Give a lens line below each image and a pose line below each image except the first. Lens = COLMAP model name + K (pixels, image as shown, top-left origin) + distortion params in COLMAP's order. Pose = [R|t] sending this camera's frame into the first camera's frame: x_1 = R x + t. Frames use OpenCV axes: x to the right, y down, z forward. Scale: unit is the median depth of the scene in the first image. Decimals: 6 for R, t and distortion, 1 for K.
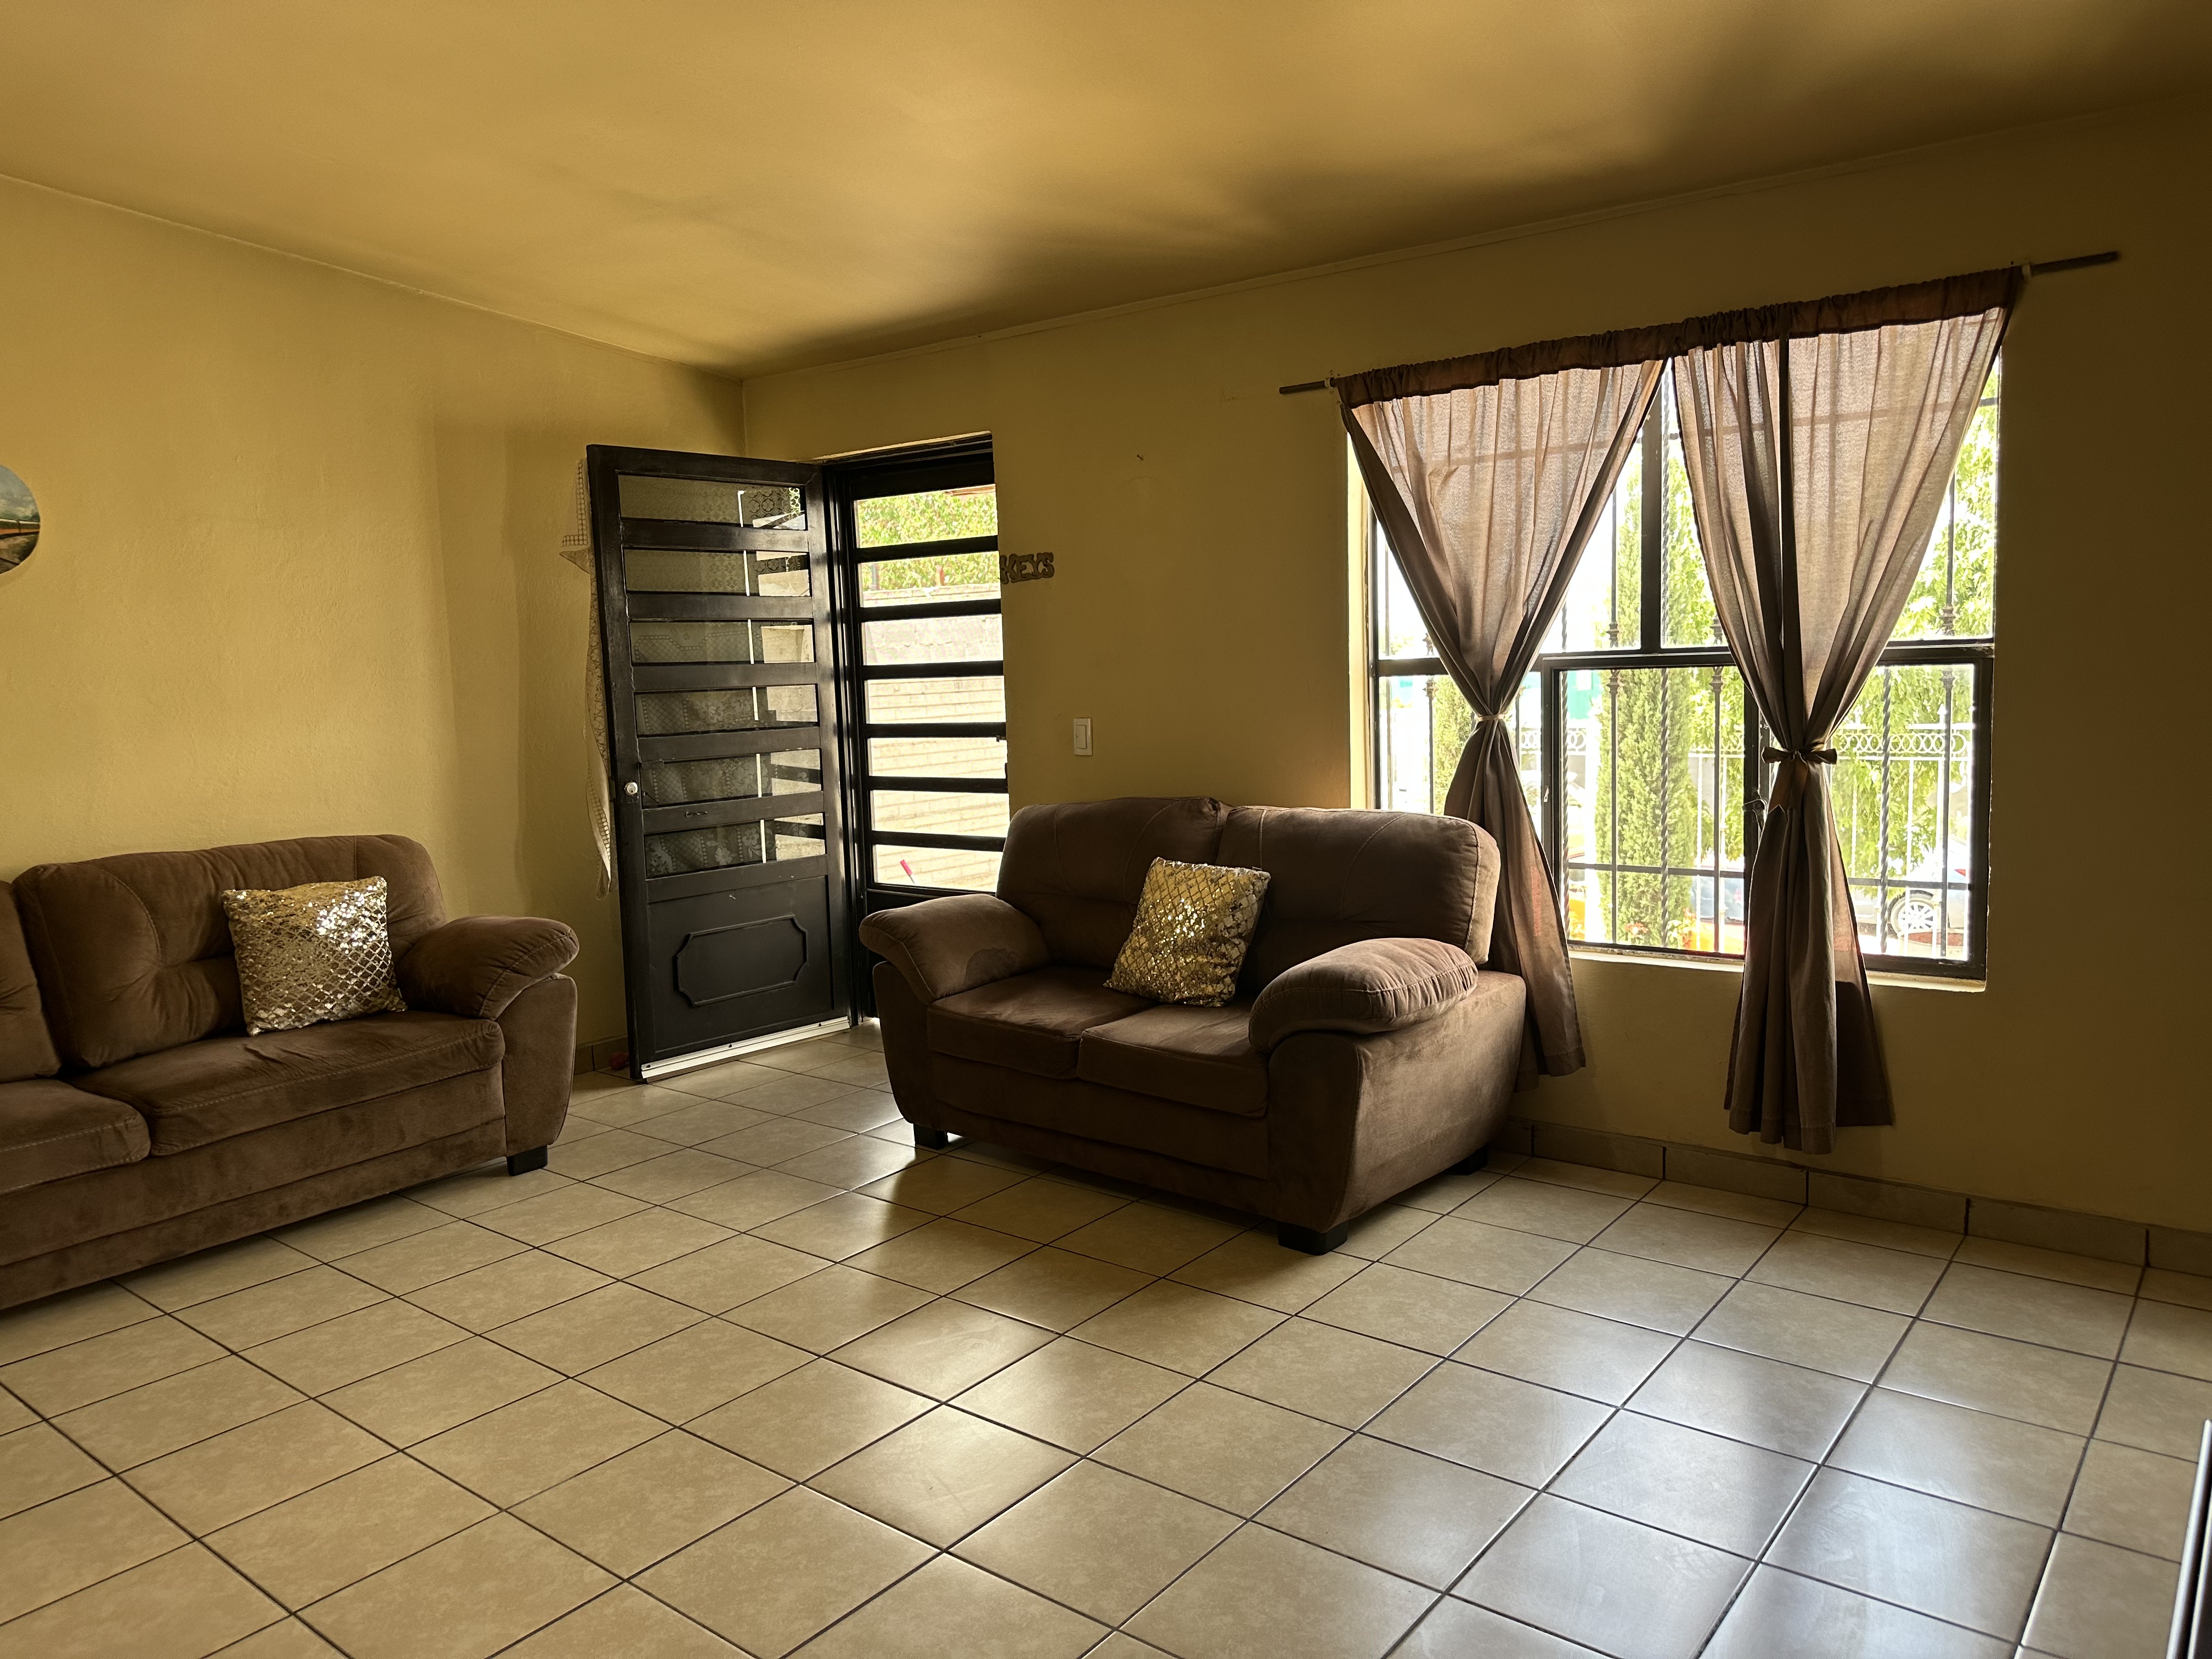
lens RADIAL K [[1565.2, 0, 1100.9], [0, 1565.2, 795.9], [0, 0, 1]] dist [0.246709, -0.413436]
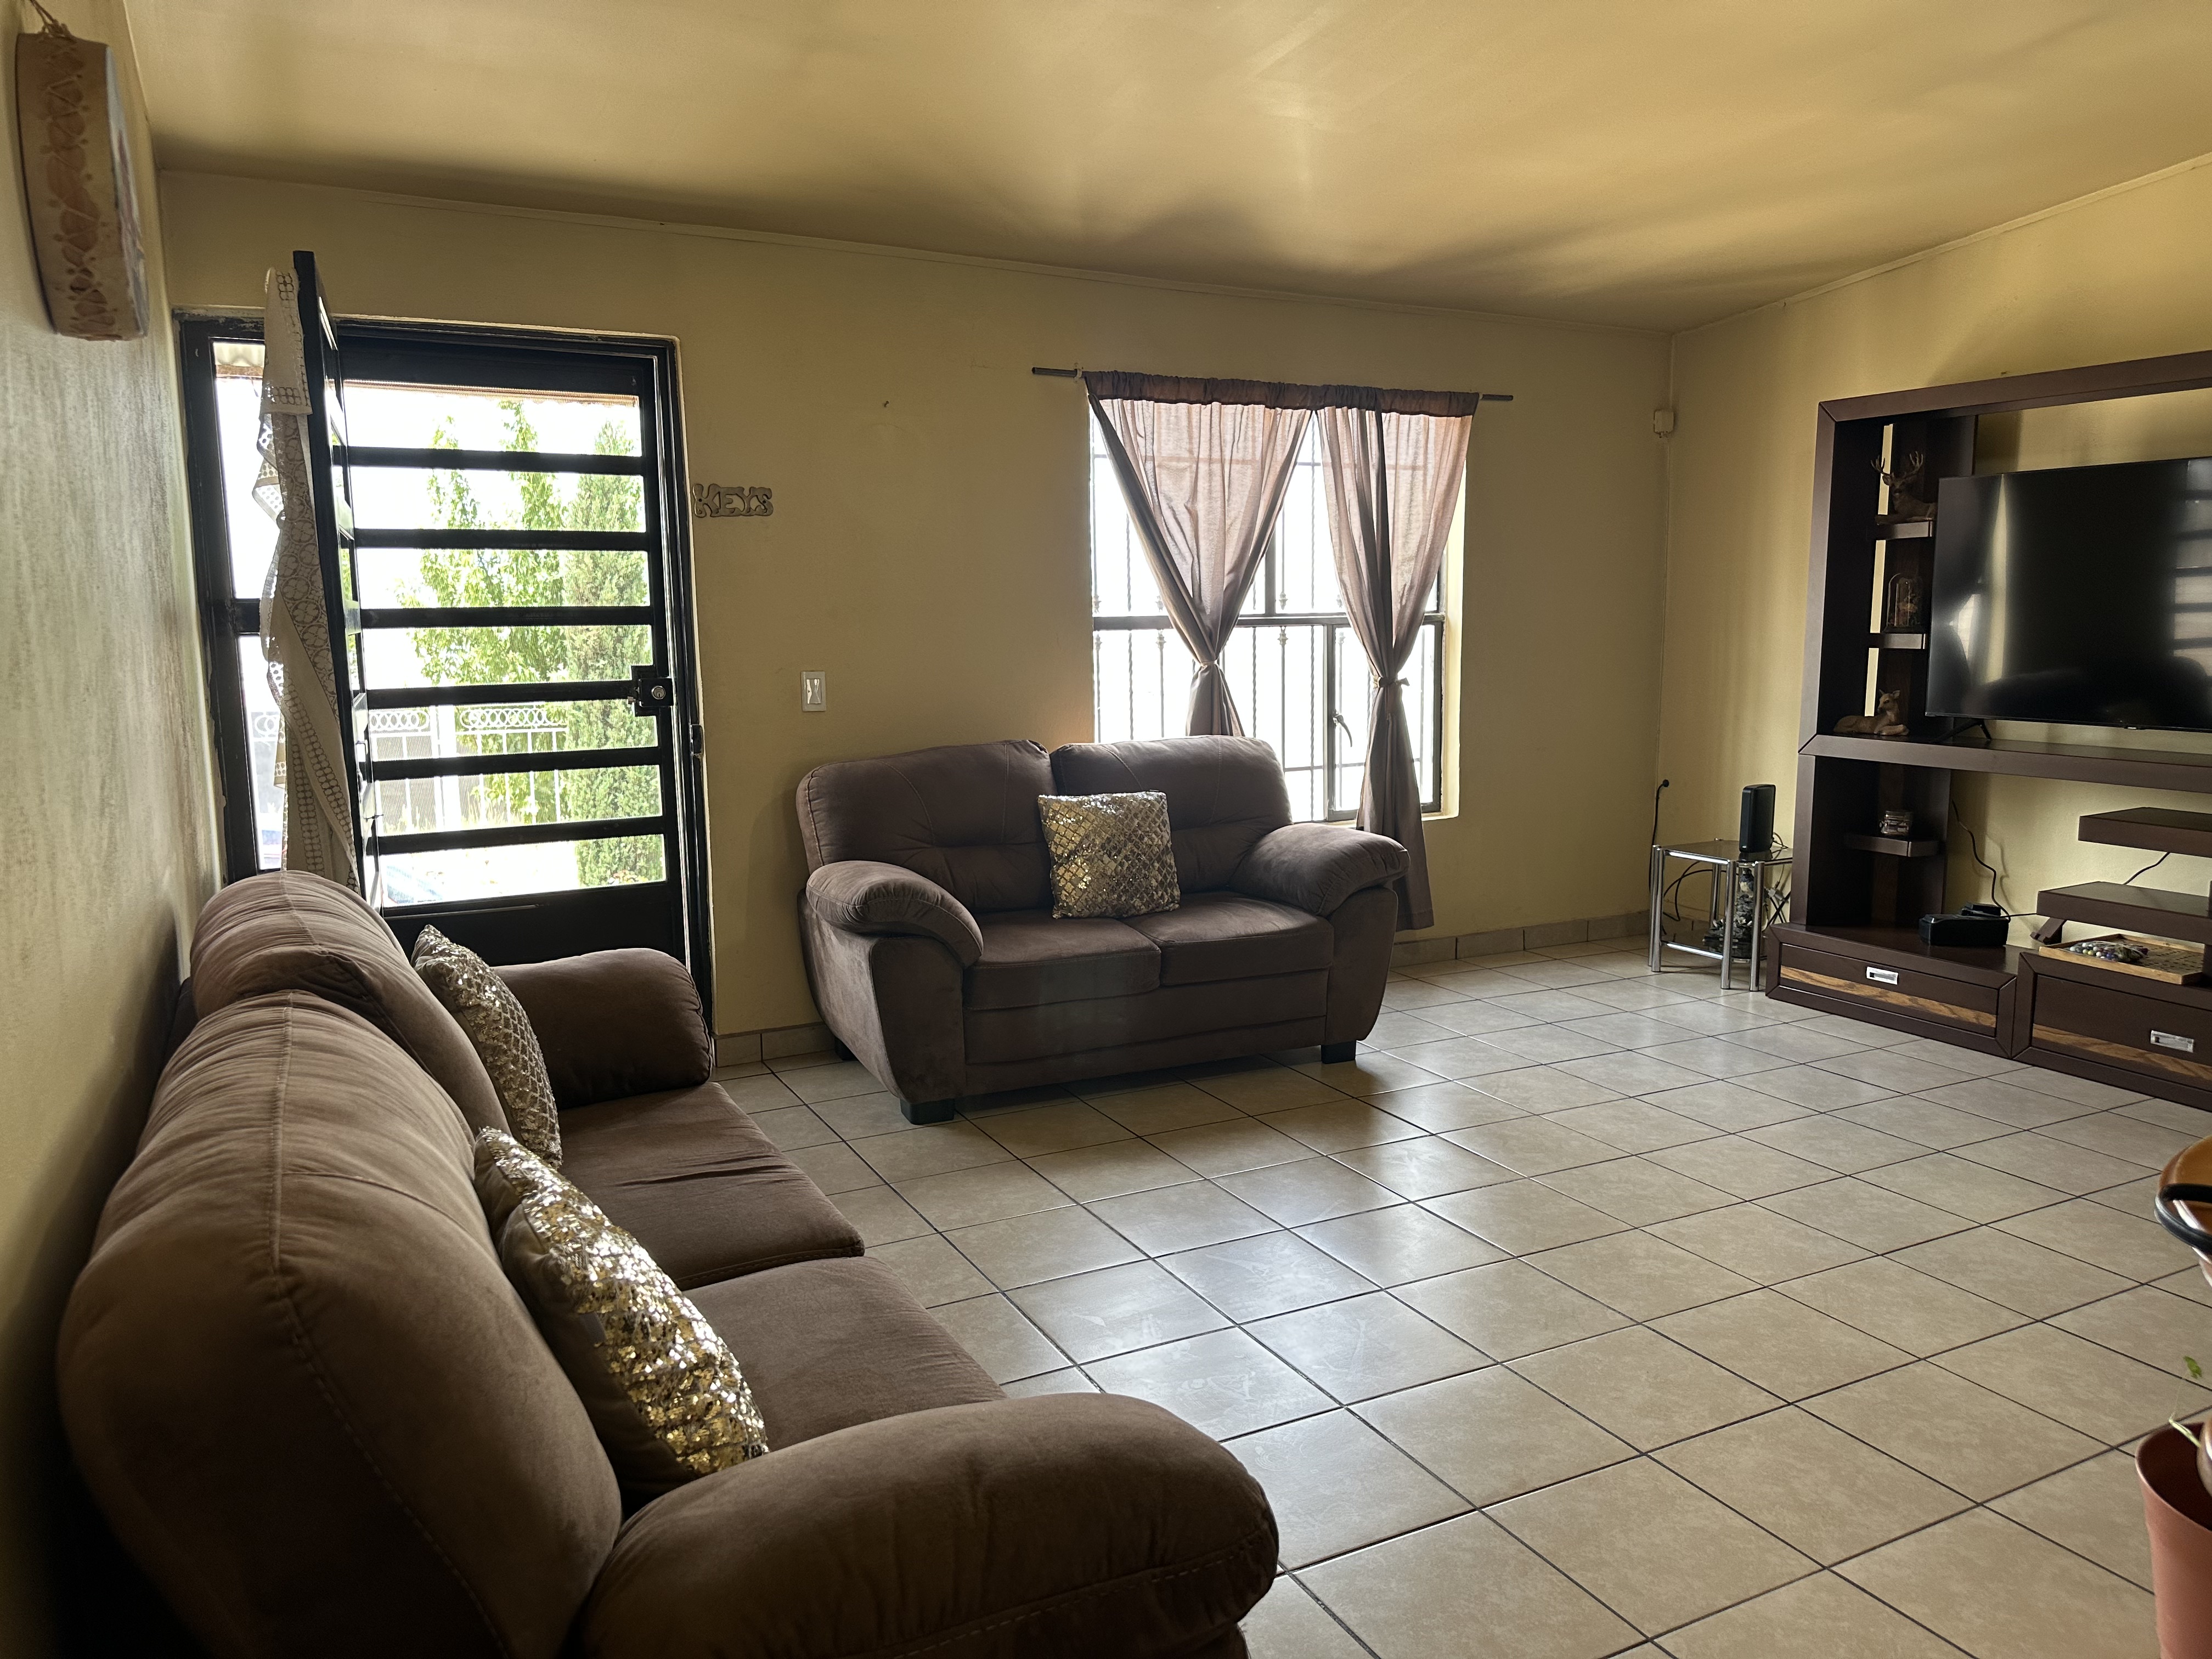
lens RADIAL K [[1569.3, 0, 1106.0], [0, 1569.3, 829.5], [0, 0, 1]] dist [0.114264, -0.165792]
pose [[0.402196, -0.095588, 0.910550, -0.987147], [0.078242, 0.994485, 0.069840, -0.010008], [-0.912204, 0.043154, 0.407457, 0.567702]]
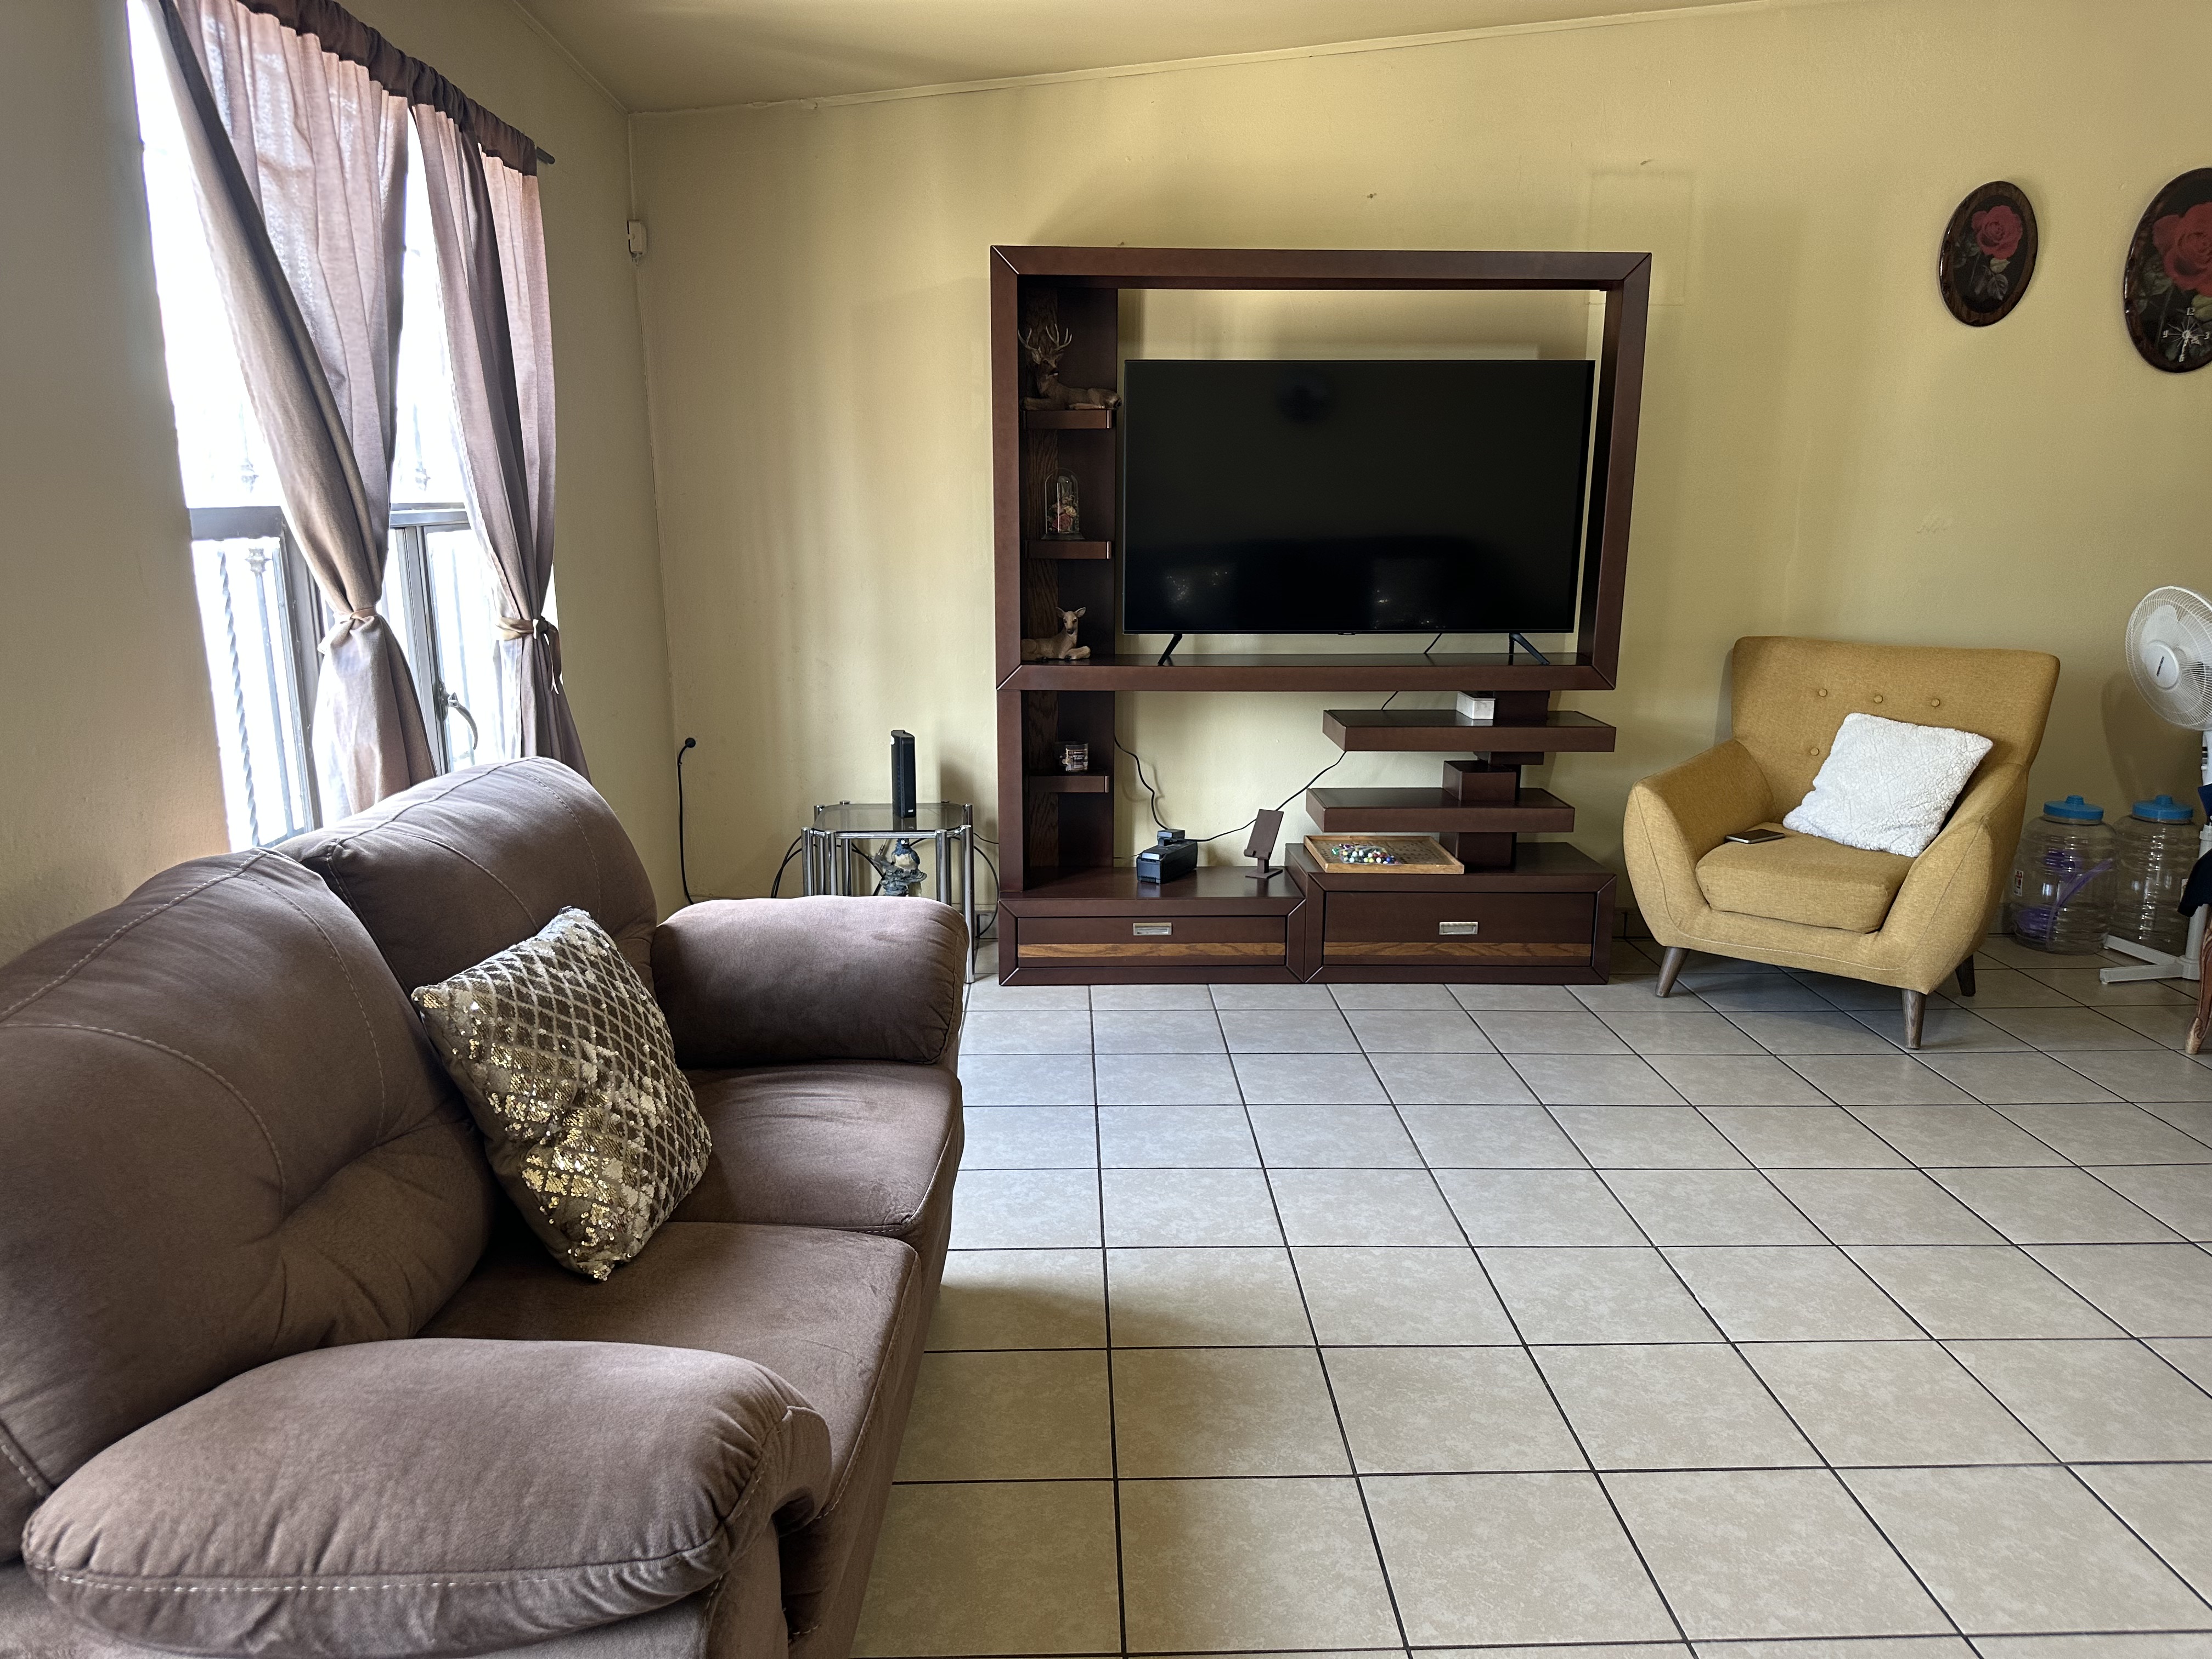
lens RADIAL K [[1579.4, 0, 1110.6], [0, 1579.4, 800.1], [0, 0, 1]] dist [0.051544, -0.057723]
pose [[-0.652588, -0.111717, 0.749432, -0.413176], [0.087157, 0.971438, 0.220705, -0.089109], [-0.752684, 0.209348, -0.624212, 1.200478]]
